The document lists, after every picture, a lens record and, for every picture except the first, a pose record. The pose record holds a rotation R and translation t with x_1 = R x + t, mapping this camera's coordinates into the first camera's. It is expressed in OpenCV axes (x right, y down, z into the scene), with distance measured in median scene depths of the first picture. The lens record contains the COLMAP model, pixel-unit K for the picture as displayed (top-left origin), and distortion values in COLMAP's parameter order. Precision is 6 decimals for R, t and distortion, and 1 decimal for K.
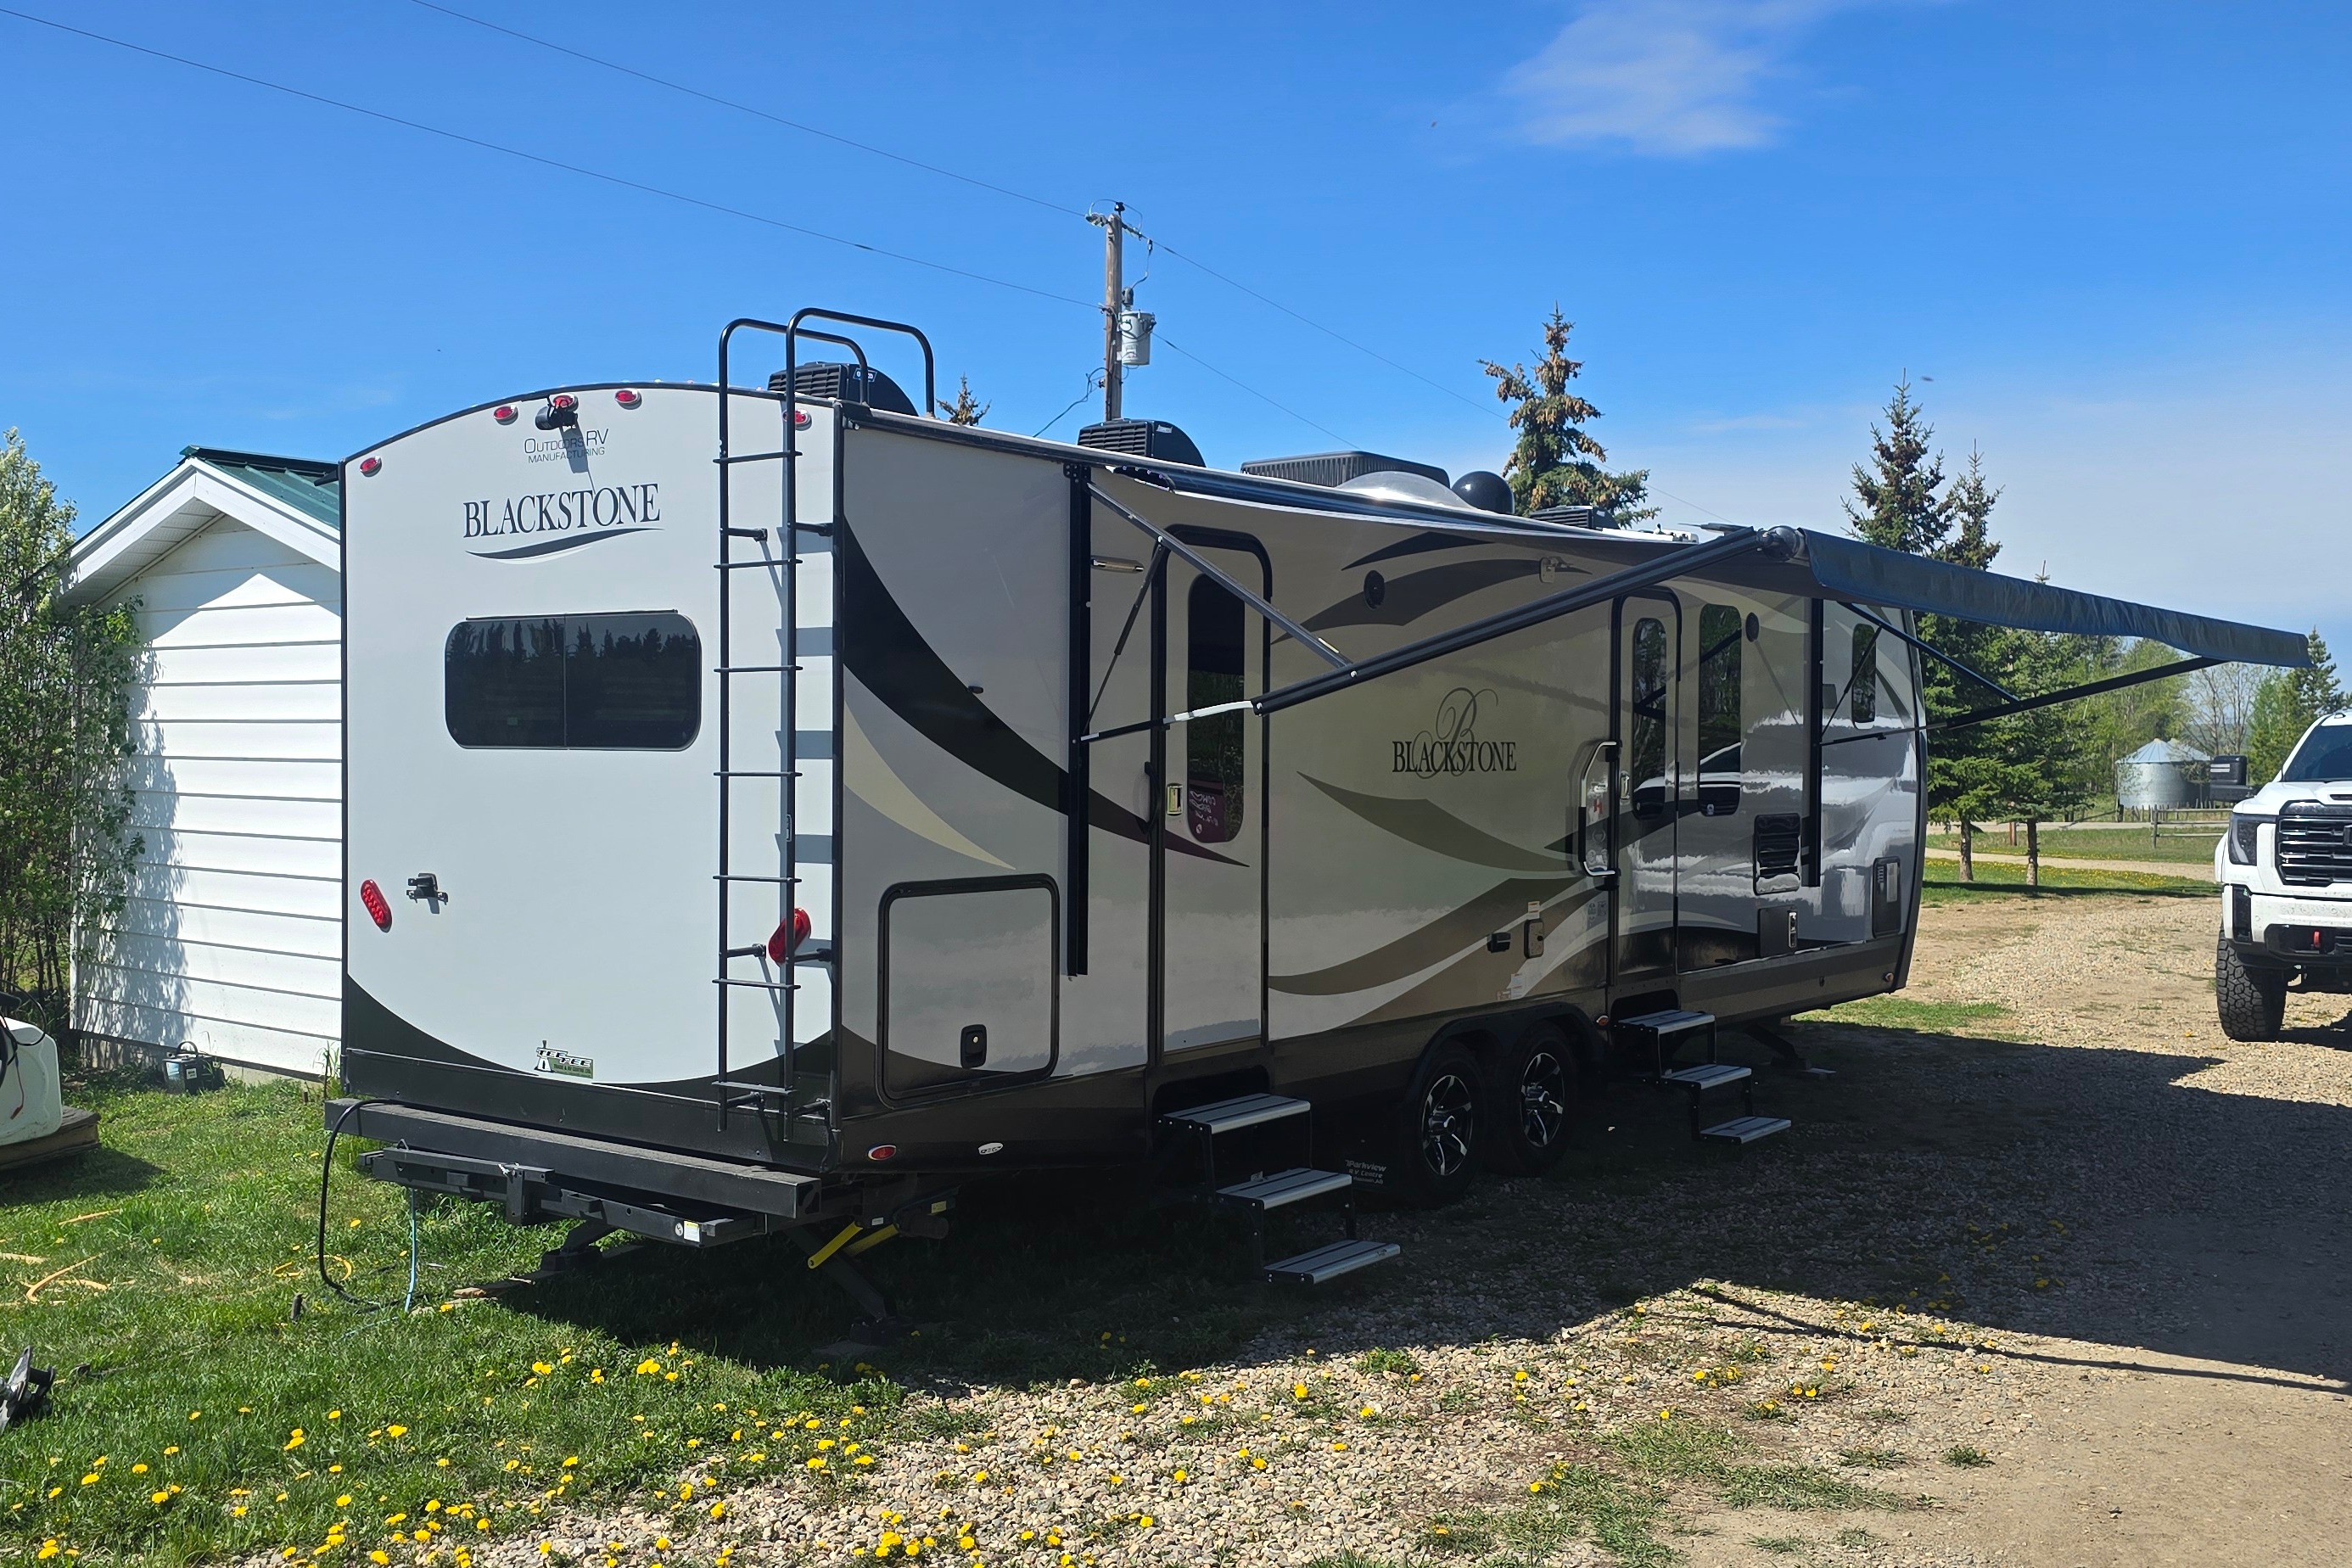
lens RADIAL K [[2239.6, 0, 1174.5], [0, 2239.6, 791.6], [0, 0, 1]] dist [0.002119, 0.000000]
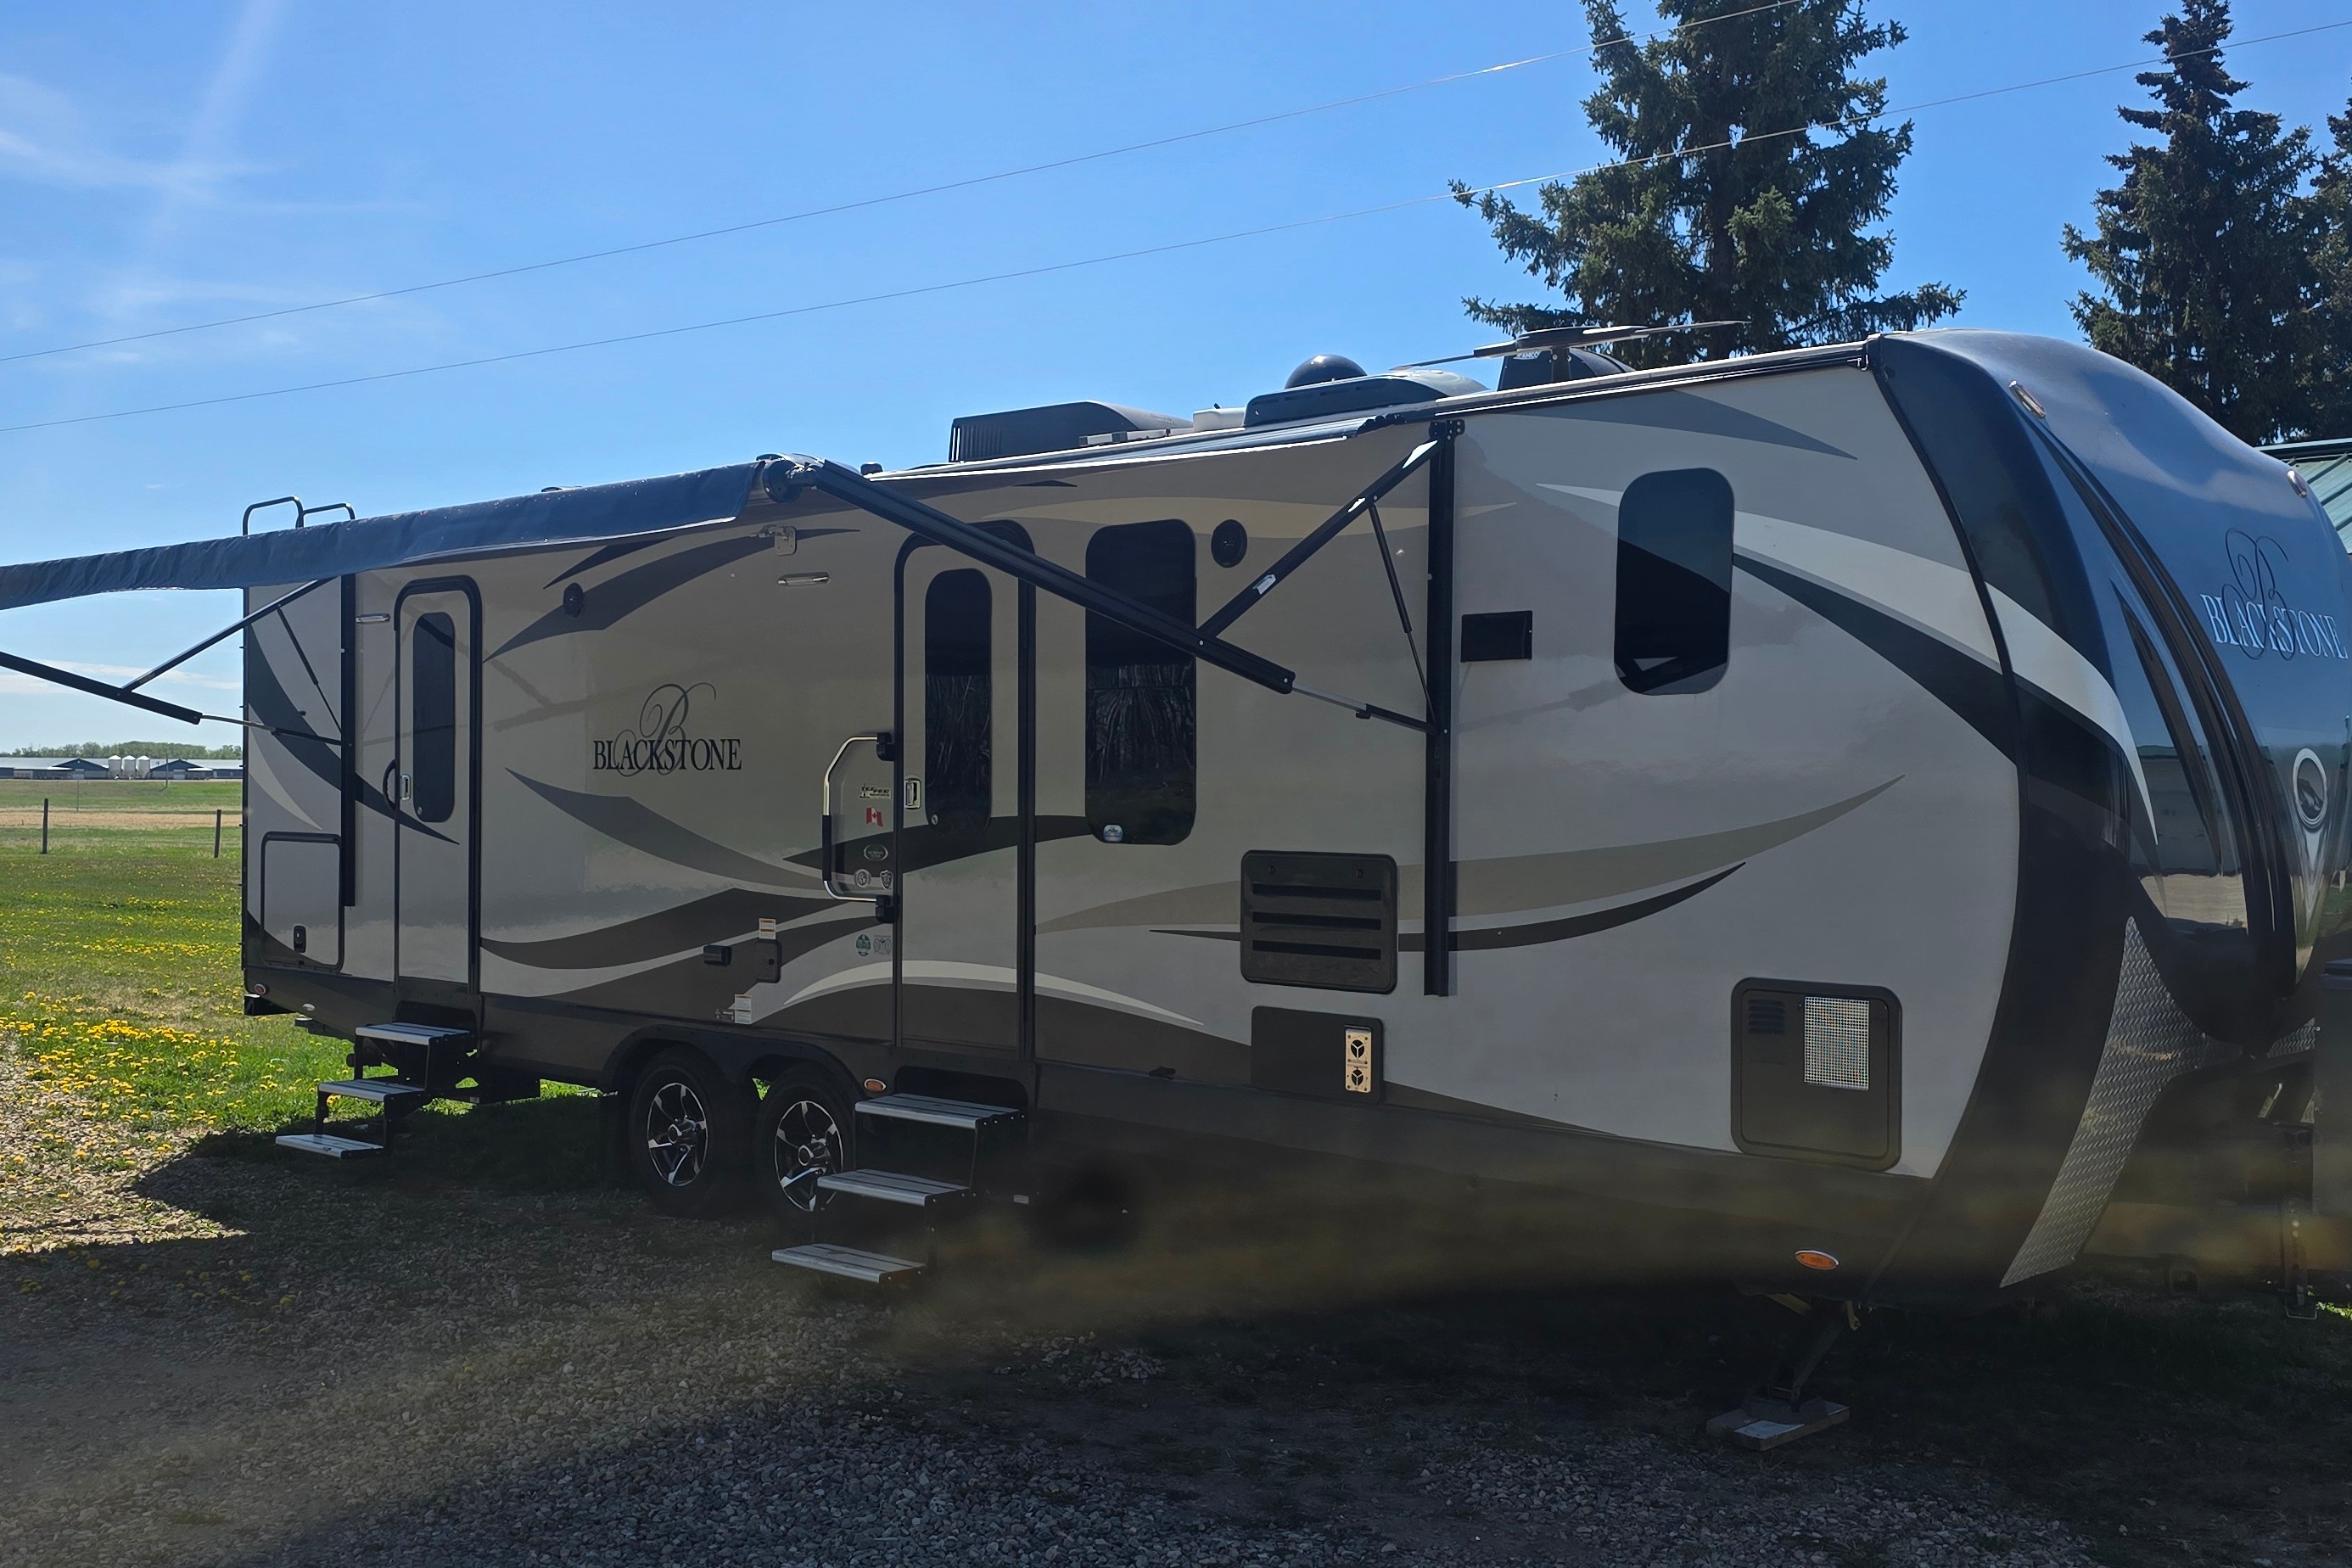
lens RADIAL K [[2239.6, 0, 1174.8], [0, 2239.6, 773.4], [0, 0, 1]] dist [0.002119, 0.000000]
pose [[-0.039310, -0.005348, -0.999213, 1.131391], [-0.028090, 0.999596, -0.004245, -0.009885], [0.998832, 0.027901, -0.039444, 1.301863]]
